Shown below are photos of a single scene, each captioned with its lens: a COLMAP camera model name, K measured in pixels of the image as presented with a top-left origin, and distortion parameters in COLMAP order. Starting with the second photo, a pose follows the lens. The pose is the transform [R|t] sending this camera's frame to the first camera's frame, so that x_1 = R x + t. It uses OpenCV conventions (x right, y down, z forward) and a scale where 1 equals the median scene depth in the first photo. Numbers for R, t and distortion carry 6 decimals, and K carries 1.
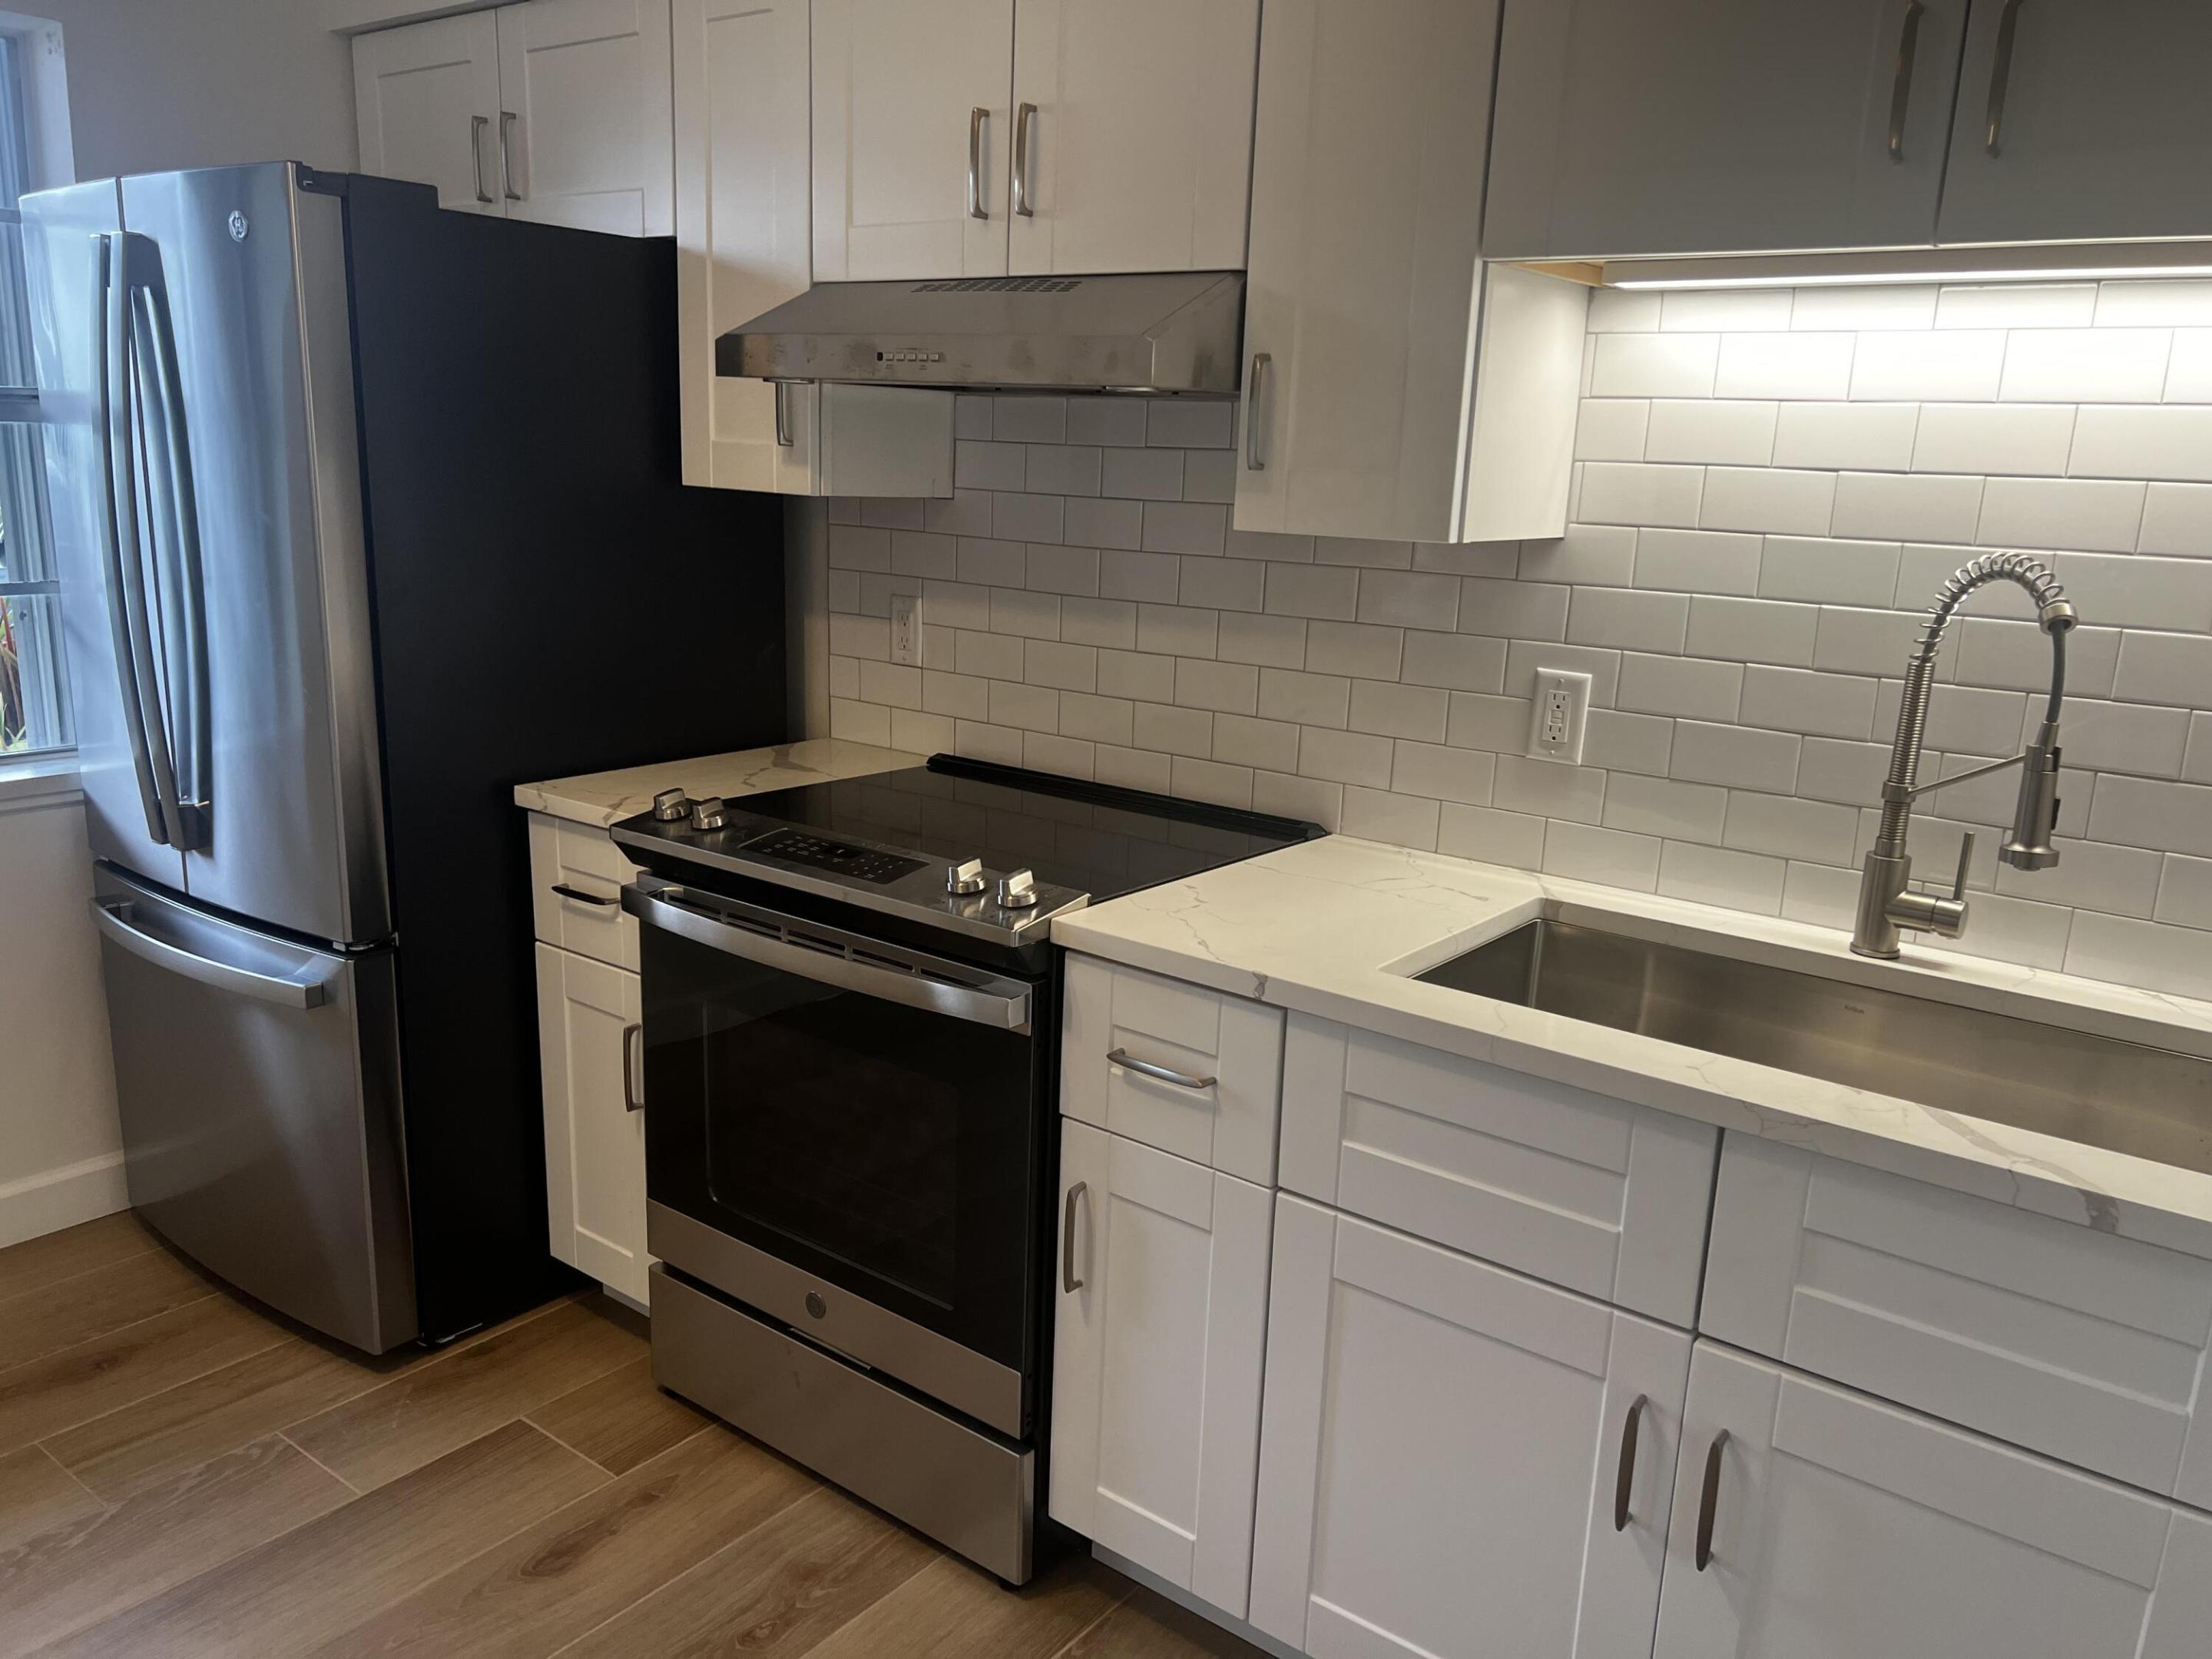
lens RADIAL K [[1661.0, 0, 1106.4], [0, 1661.0, 813.5], [0, 0, 1]] dist [0.086885, -0.088222]
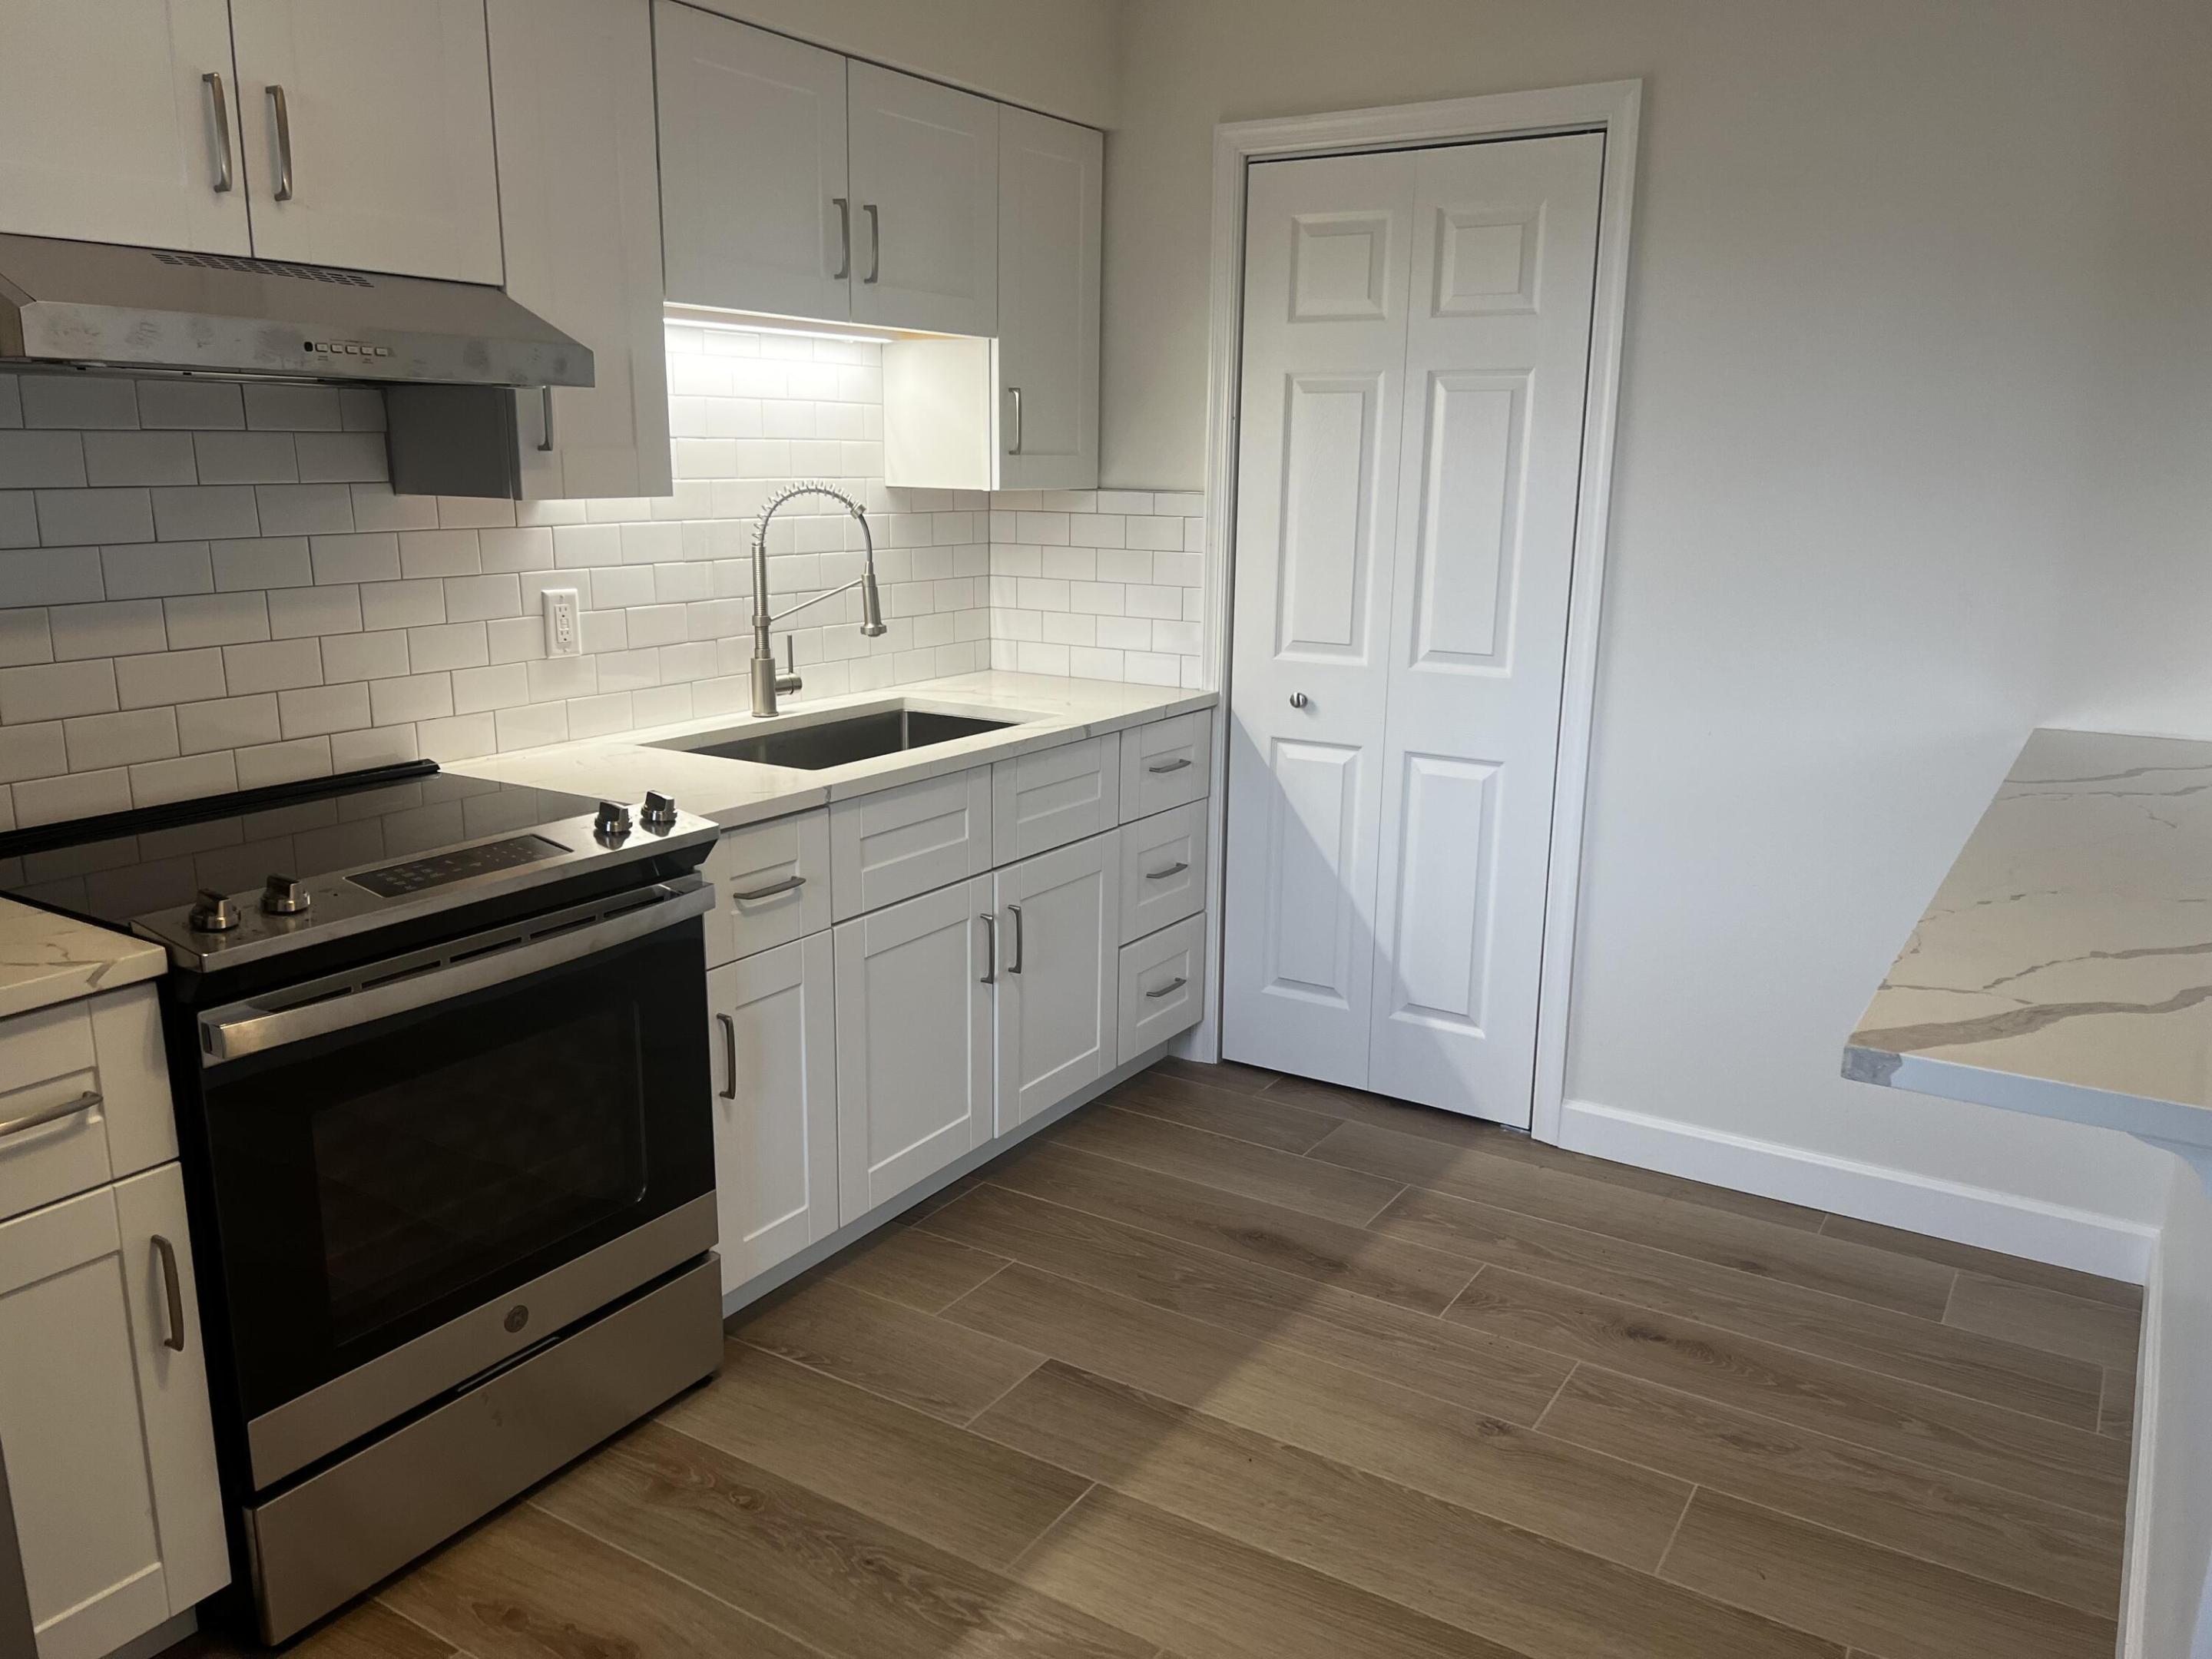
lens RADIAL K [[1661.0, 0, 1106.4], [0, 1661.0, 813.5], [0, 0, 1]] dist [0.086885, -0.088222]
pose [[-0.094869, -0.254785, 0.962333, -1.137998], [0.195160, 0.943174, 0.268952, -0.194953], [-0.976172, 0.213324, -0.039754, 0.661213]]
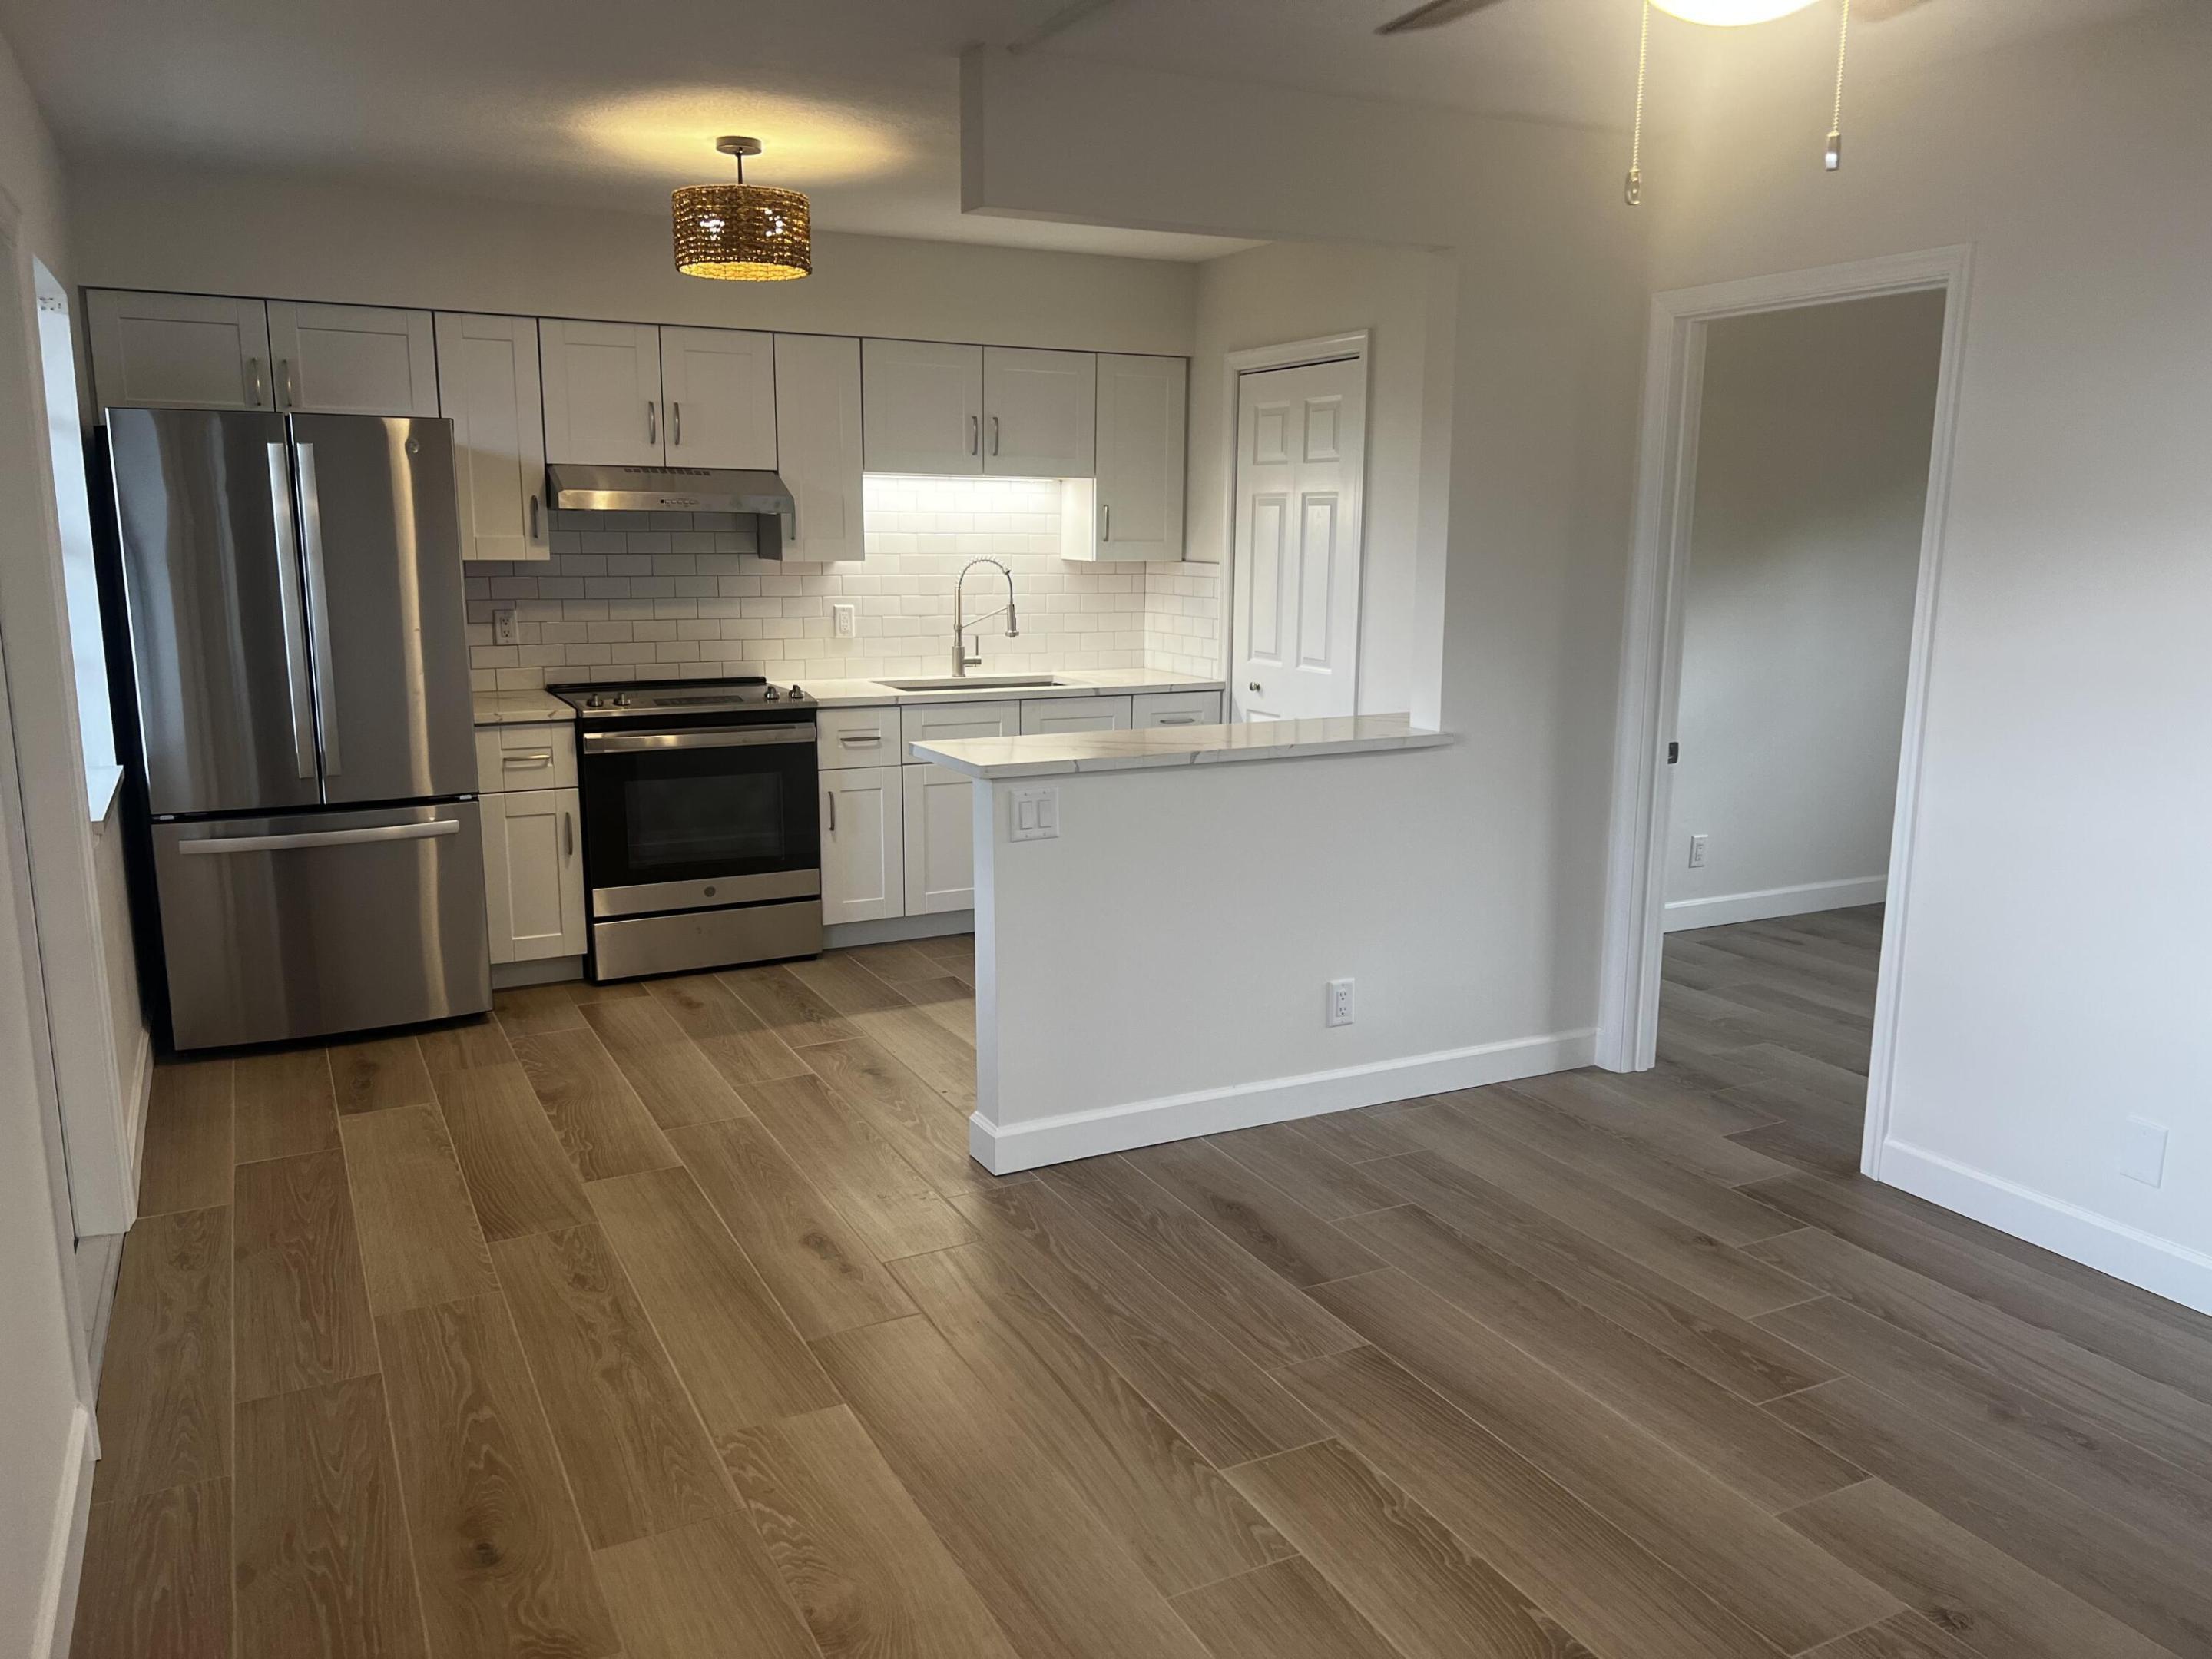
lens RADIAL K [[1661.0, 0, 1106.4], [0, 1661.0, 813.5], [0, 0, 1]] dist [0.086885, -0.088222]
pose [[0.430065, -0.191071, 0.882347, -2.130243], [0.200799, 0.973110, 0.112855, 0.029607], [-0.880184, 0.128639, 0.456867, -0.656976]]
